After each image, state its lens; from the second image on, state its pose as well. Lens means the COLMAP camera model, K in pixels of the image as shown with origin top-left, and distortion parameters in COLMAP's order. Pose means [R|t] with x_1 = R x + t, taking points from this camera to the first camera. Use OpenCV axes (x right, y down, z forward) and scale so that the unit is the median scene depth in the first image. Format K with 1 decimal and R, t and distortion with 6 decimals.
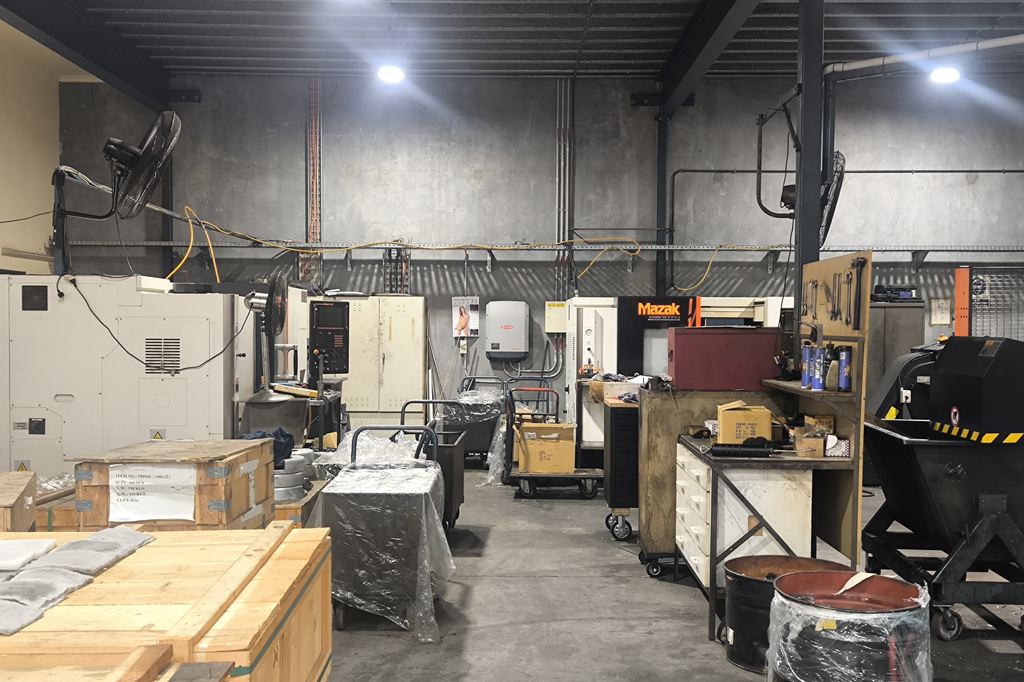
lens RADIAL K [[1092.1, 0, 512.9], [0, 1092.1, 348.3], [0, 0, 1]] dist [0.082966, 0.000000]
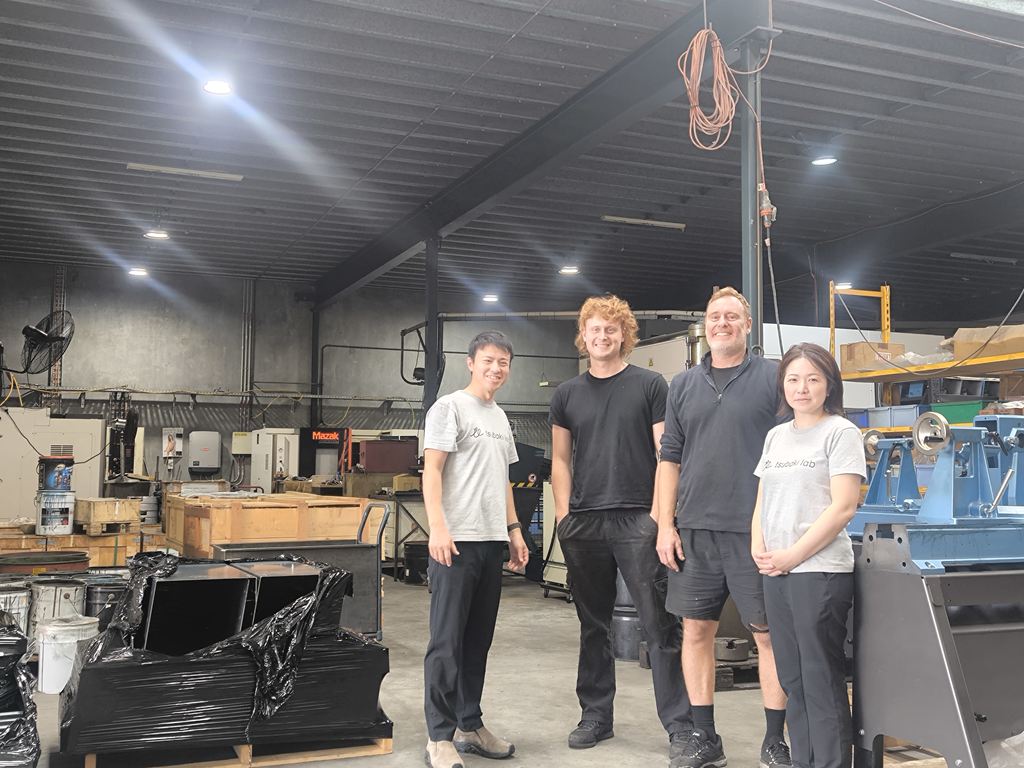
lens RADIAL K [[1051.9, 0, 511.0], [0, 1051.9, 382.7], [0, 0, 1]] dist [0.011220, 0.000000]
pose [[0.923105, 0.031059, 0.383291, -0.162099], [0.008210, 0.994914, -0.100393, 0.033726], [-0.384460, 0.095820, 0.918155, -0.400023]]
